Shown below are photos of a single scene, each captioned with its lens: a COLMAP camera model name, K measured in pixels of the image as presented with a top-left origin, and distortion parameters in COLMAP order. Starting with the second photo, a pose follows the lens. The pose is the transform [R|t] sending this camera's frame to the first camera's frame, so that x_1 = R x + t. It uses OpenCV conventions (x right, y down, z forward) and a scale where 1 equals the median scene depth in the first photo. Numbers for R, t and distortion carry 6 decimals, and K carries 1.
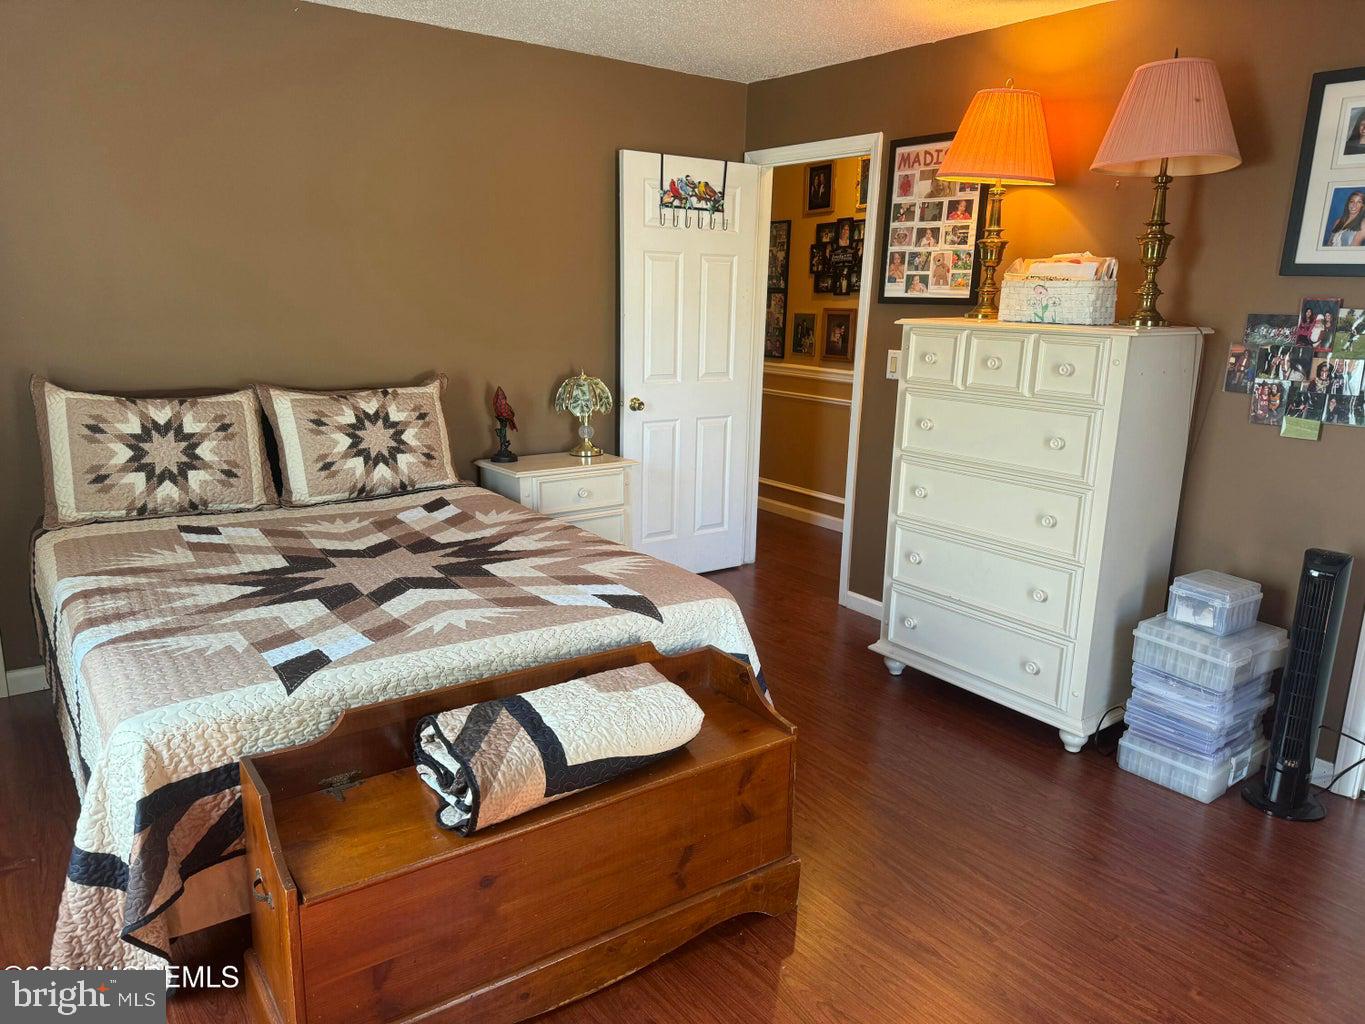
lens RADIAL K [[970.7, 0, 685.2], [0, 970.7, 513.8], [0, 0, 1]] dist [0.060604, -0.080867]
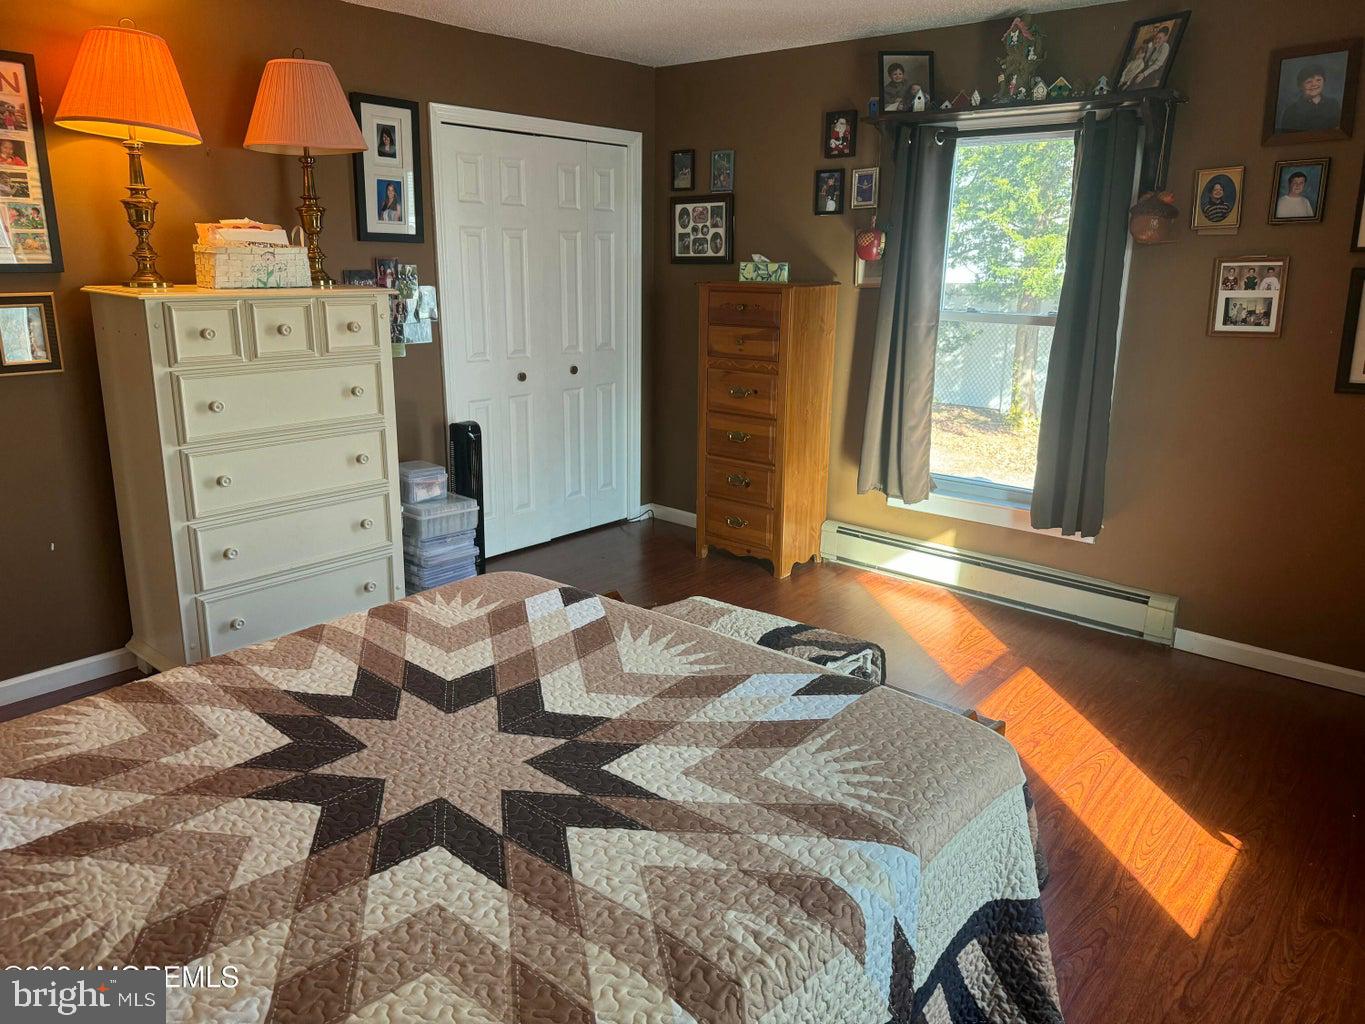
lens RADIAL K [[970.7, 0, 682.5], [0, 970.7, 509.2], [0, 0, 1]] dist [0.060604, -0.080867]
pose [[-0.238322, -0.280911, 0.929673, -0.856682], [0.194292, 0.924113, 0.329037, -0.258222], [-0.951553, 0.259045, -0.165658, 0.893775]]
